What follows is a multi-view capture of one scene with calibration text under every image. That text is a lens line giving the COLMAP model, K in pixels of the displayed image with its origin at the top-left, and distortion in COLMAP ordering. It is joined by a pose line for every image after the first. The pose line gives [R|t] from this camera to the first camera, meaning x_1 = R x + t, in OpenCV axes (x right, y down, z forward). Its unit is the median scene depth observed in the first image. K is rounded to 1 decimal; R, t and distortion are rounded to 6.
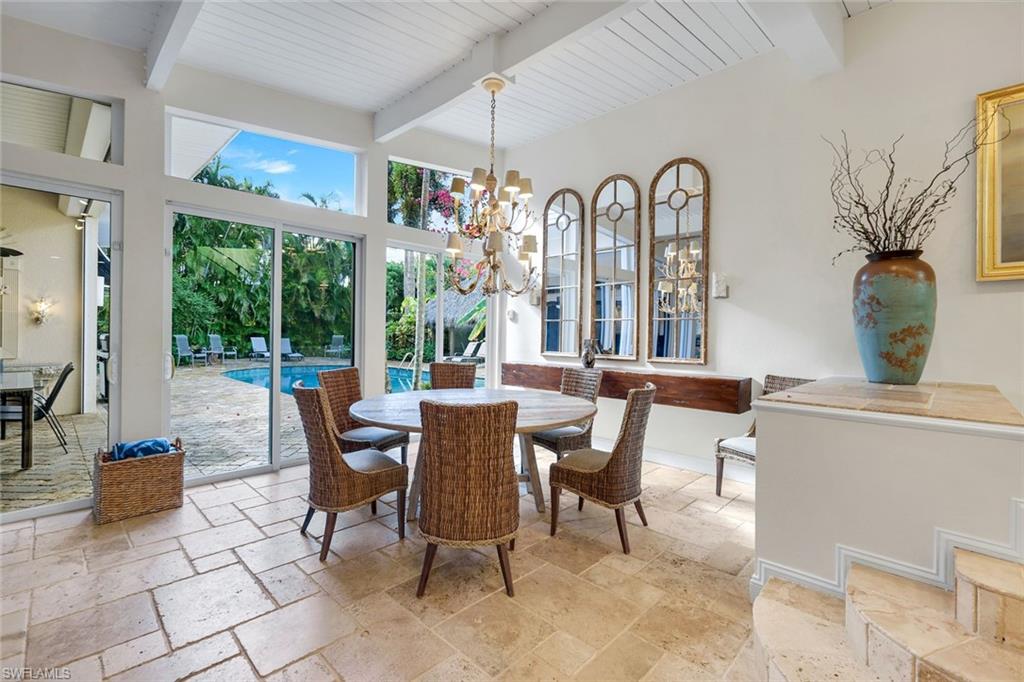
lens RADIAL K [[450.5, 0, 514.2], [0, 450.5, 338.0], [0, 0, 1]] dist [-0.001936, -0.000062]
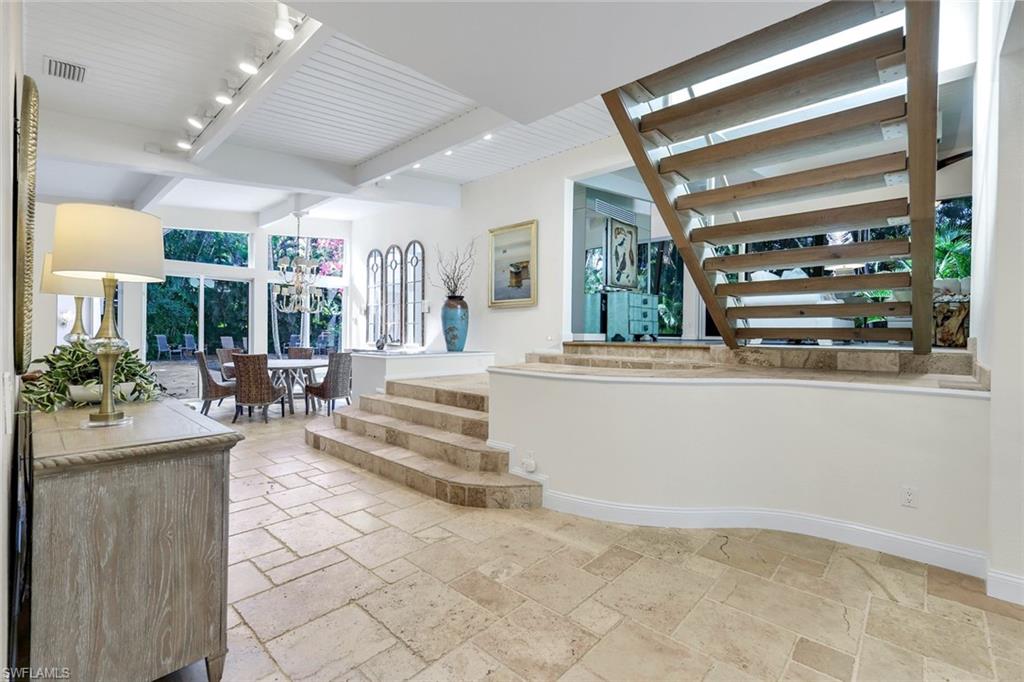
lens RADIAL K [[450.5, 0, 510.1], [0, 450.5, 337.2], [0, 0, 1]] dist [-0.001936, -0.000062]
pose [[0.999886, -0.002565, 0.014897, 0.690963], [0.002597, 0.999994, -0.002166, 0.019828], [-0.014891, 0.002205, 0.999887, -0.861192]]
